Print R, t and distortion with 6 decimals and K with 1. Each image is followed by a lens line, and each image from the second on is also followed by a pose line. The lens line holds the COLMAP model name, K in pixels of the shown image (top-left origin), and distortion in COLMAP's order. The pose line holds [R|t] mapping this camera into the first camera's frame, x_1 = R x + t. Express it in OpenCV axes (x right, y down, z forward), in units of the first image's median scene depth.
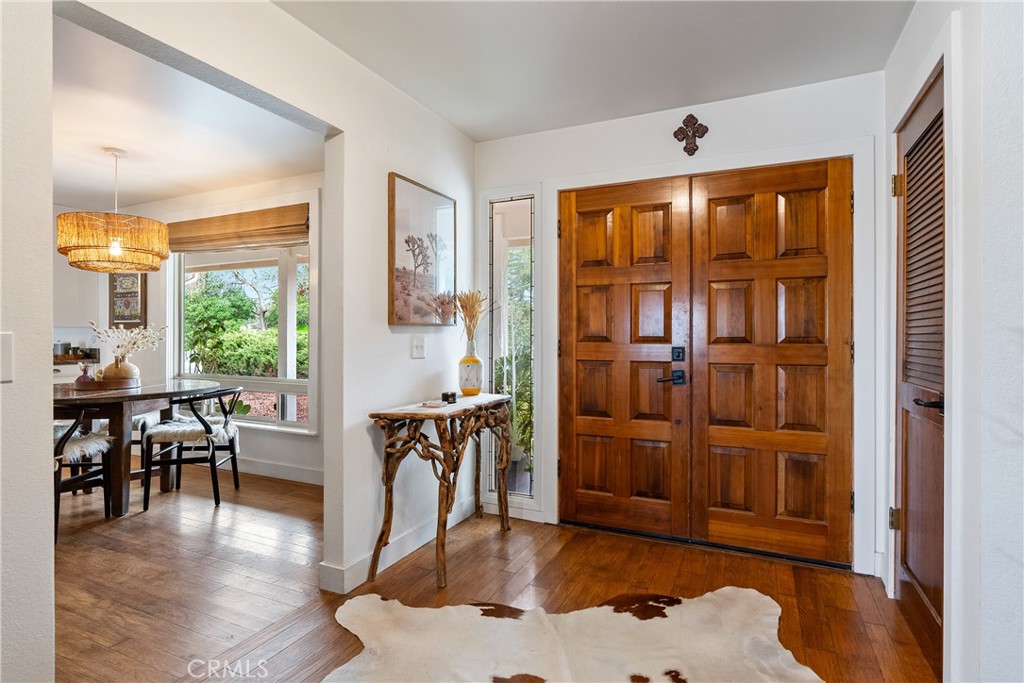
lens RADIAL K [[522.1, 0, 507.6], [0, 522.1, 339.1], [0, 0, 1]] dist [-0.005934, 0.000671]
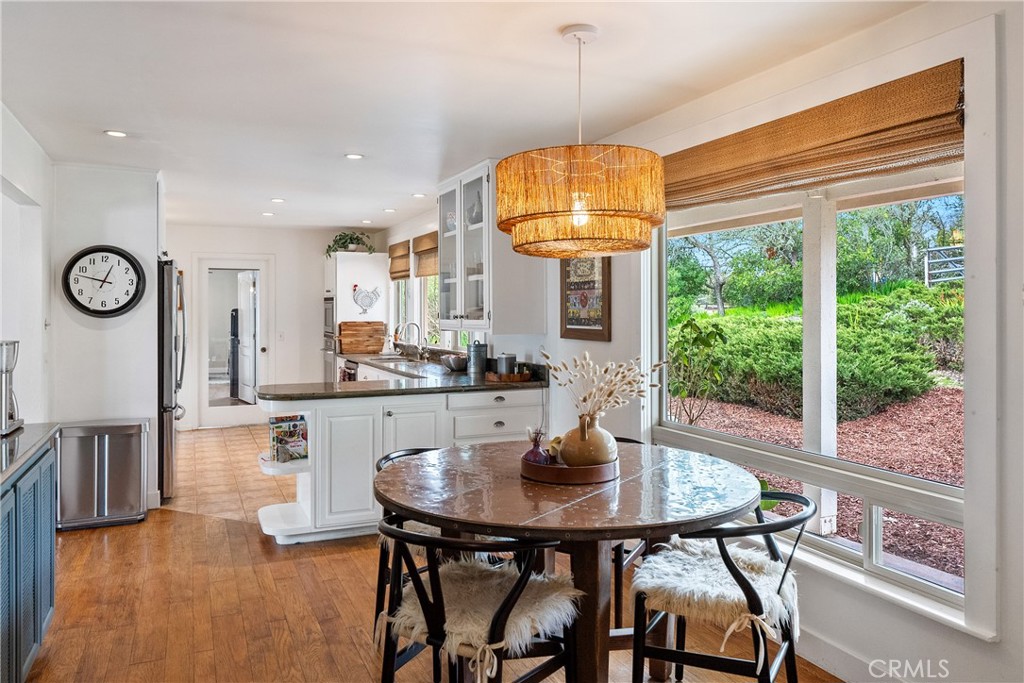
lens RADIAL K [[738.4, 0, 514.7], [0, 738.4, 334.3], [0, 0, 1]] dist [-0.000426, 0.000445]
pose [[0.764580, 0.012173, -0.644414, -0.274693], [0.001769, 0.999778, 0.020985, -0.058082], [0.644526, -0.017184, 0.764389, 0.327811]]
